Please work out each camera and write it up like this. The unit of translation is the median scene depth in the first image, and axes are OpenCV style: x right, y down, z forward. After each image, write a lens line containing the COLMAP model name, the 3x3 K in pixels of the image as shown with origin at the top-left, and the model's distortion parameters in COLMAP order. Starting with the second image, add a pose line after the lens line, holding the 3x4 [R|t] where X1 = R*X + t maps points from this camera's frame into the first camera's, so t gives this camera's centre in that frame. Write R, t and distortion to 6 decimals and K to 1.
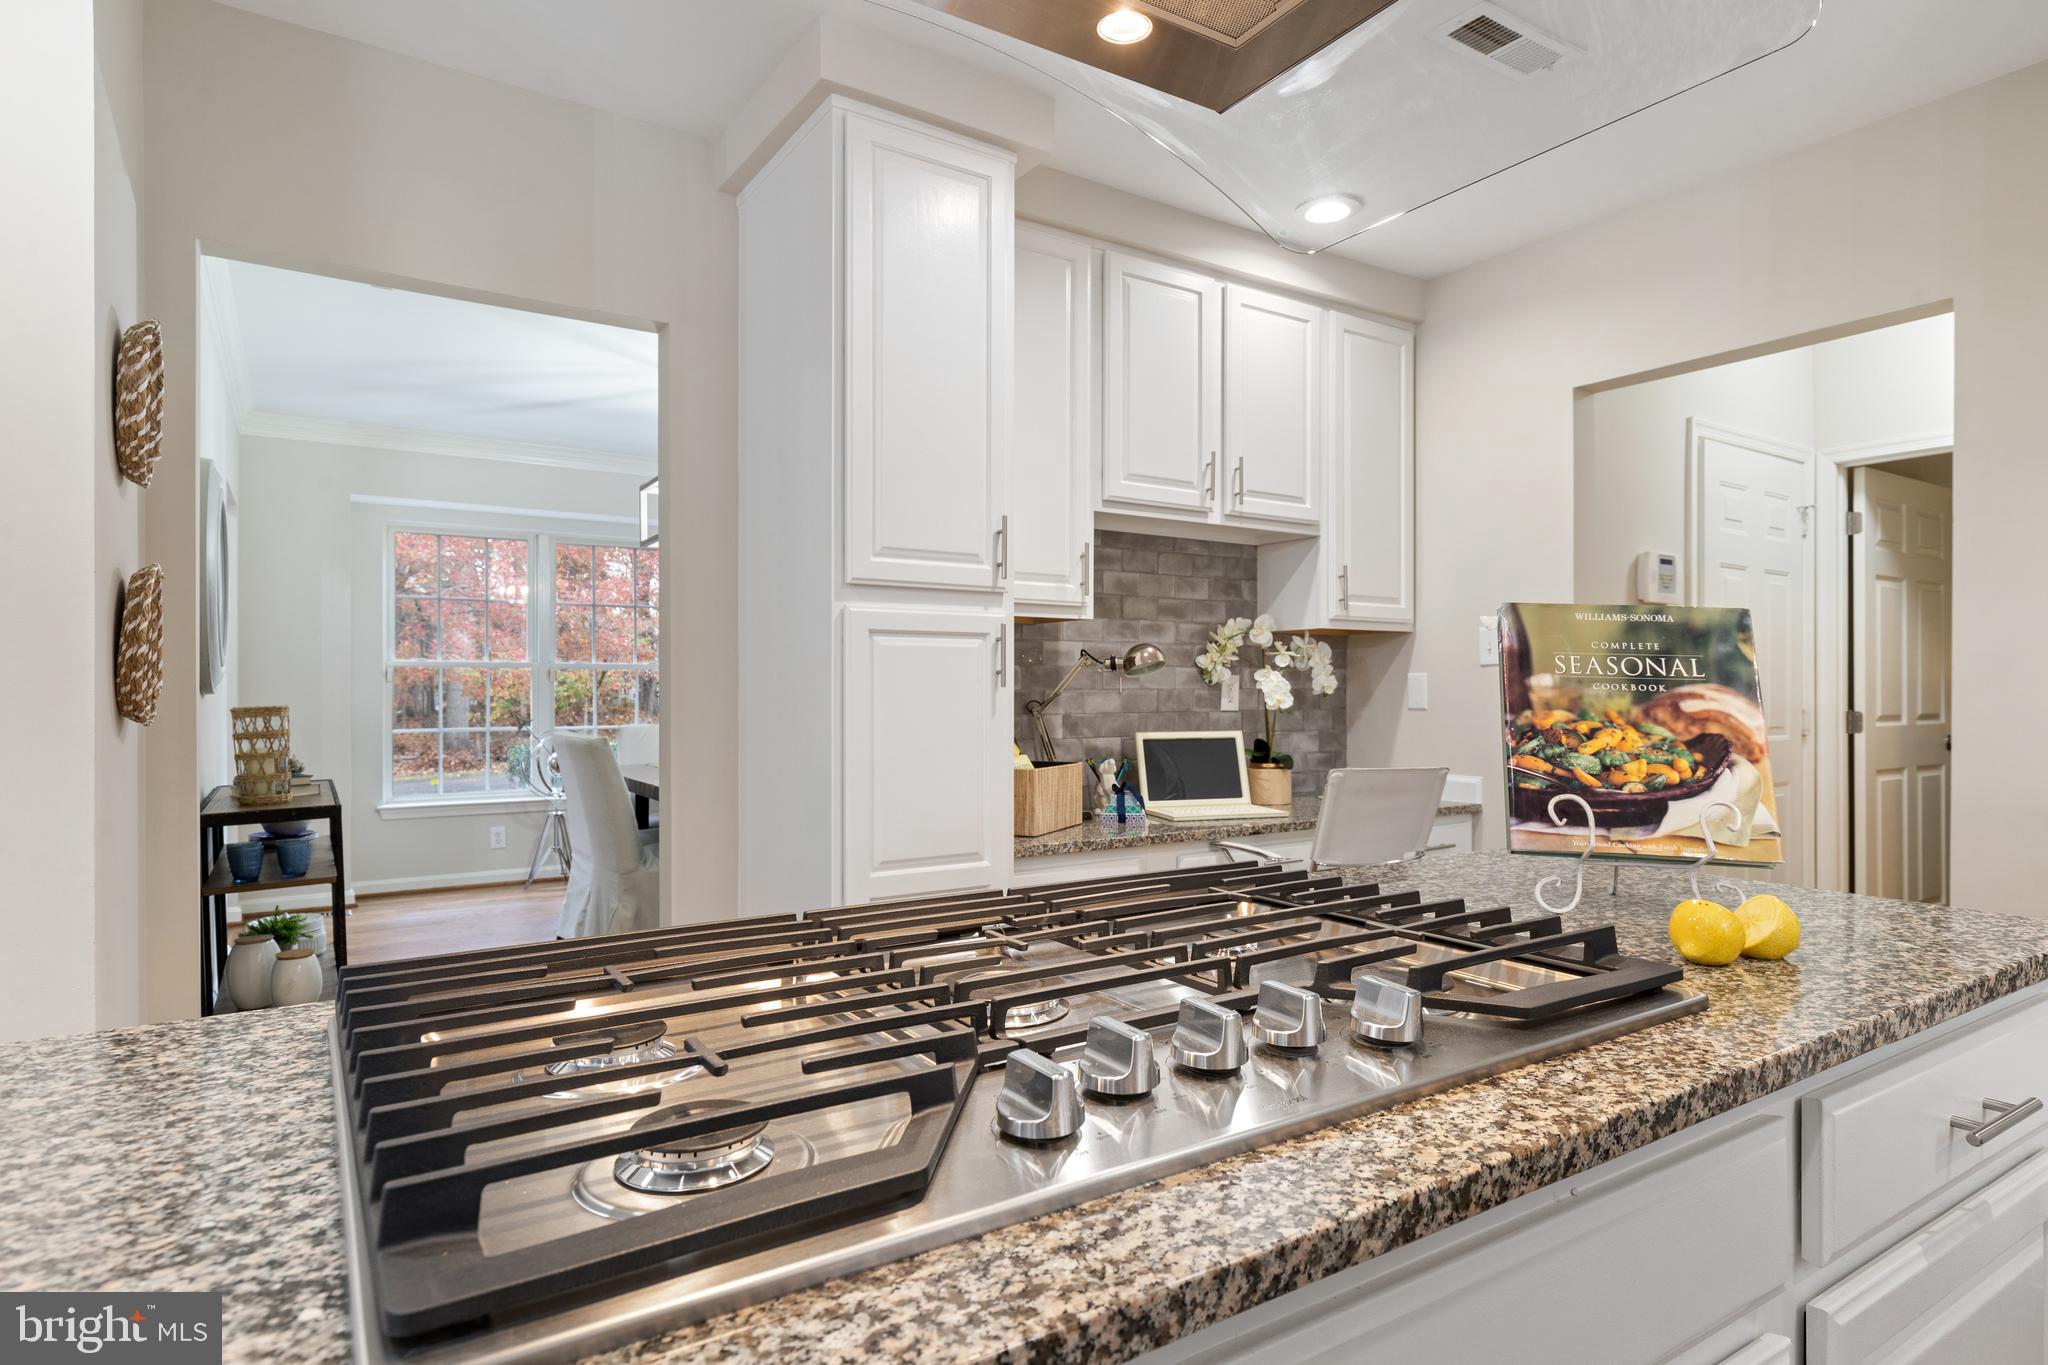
lens RADIAL K [[1130.0, 0, 1028.8], [0, 1130.0, 688.5], [0, 0, 1]] dist [0.006049, 0.000572]
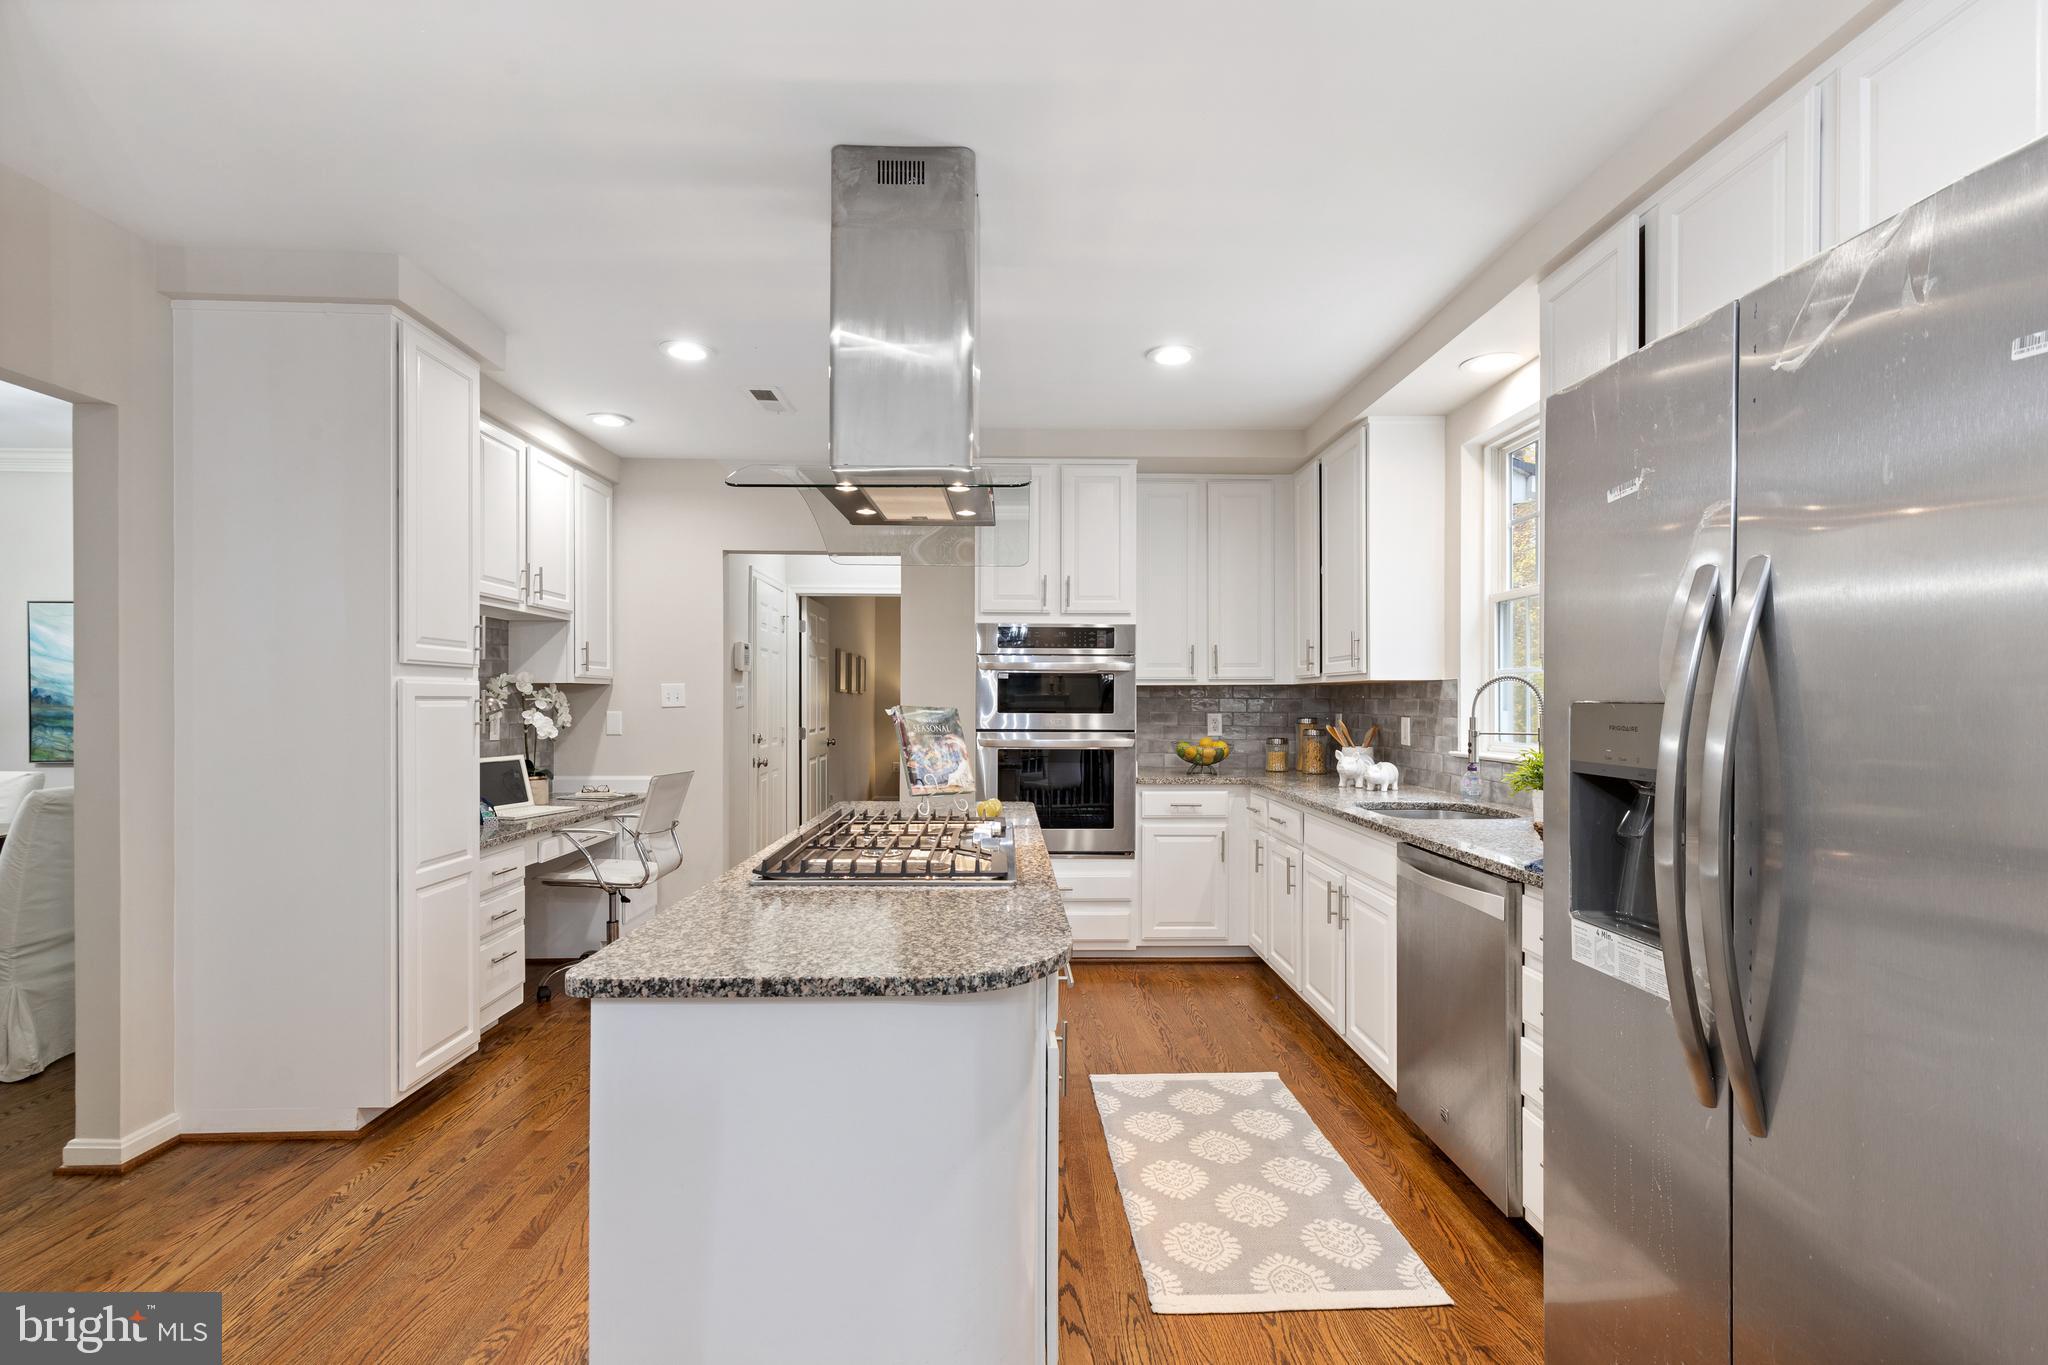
lens RADIAL K [[955.5, 0, 1019.7], [0, 955.5, 703.1], [0, 0, 1]] dist [0.007001, -0.000453]
pose [[0.536415, -0.003242, 0.843948, -0.515532], [-0.000608, 0.999991, 0.004227, -0.034272], [-0.843954, -0.002780, 0.536408, -0.181995]]
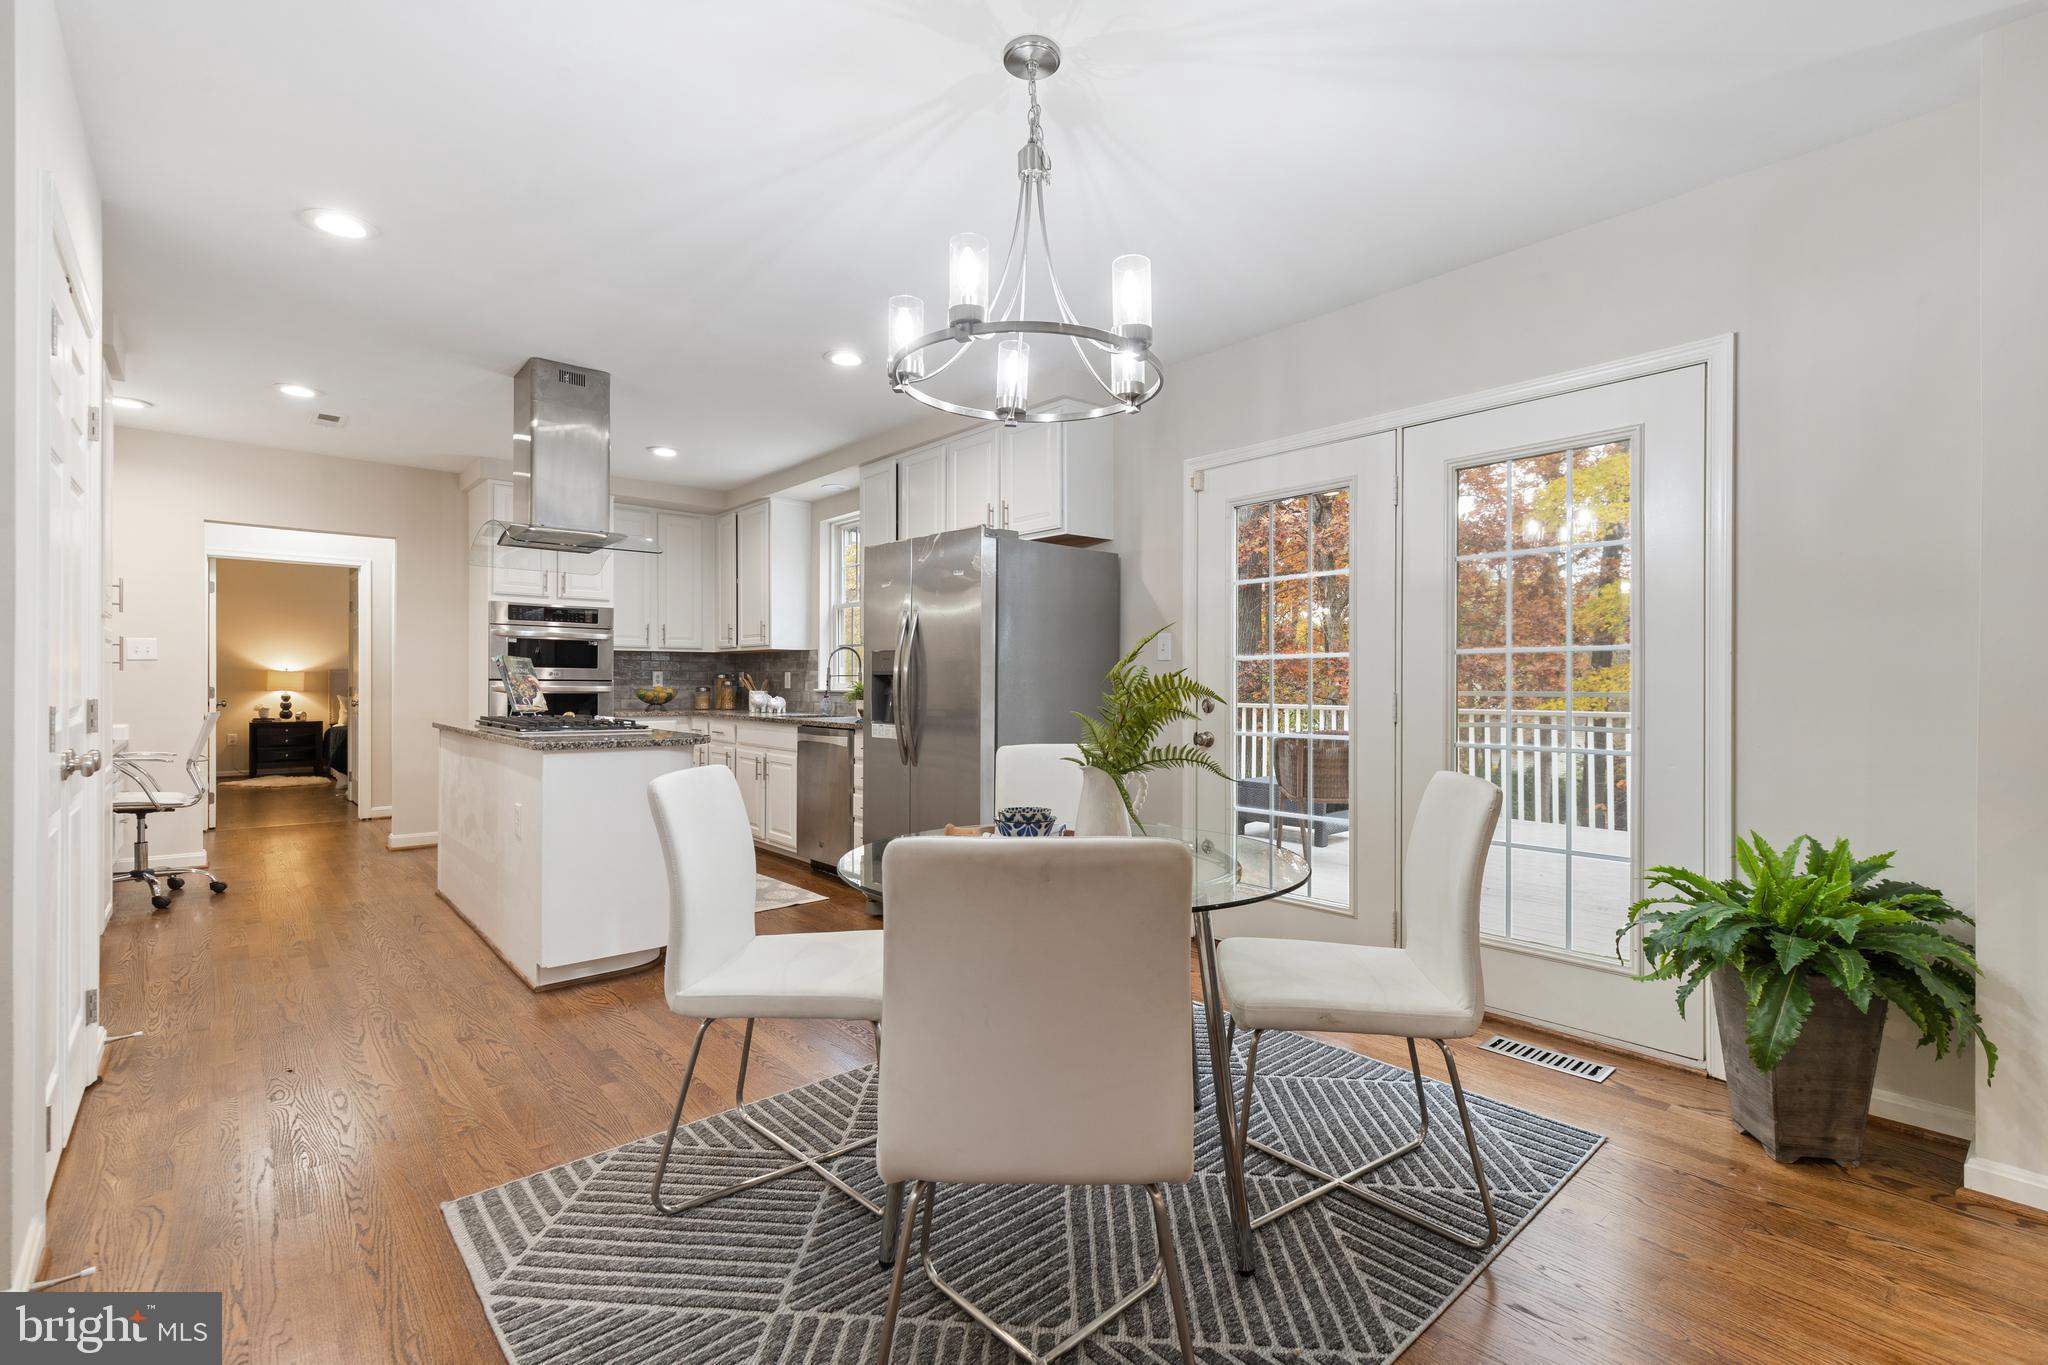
lens RADIAL K [[932.8, 0, 1032.7], [0, 932.8, 682.1], [0, 0, 1]] dist [0.009551, -0.000142]
pose [[-0.124511, 0.002138, 0.992216, -1.258520], [-0.005948, 0.999978, -0.002901, 0.010046], [-0.992200, -0.006263, -0.124496, -0.217924]]
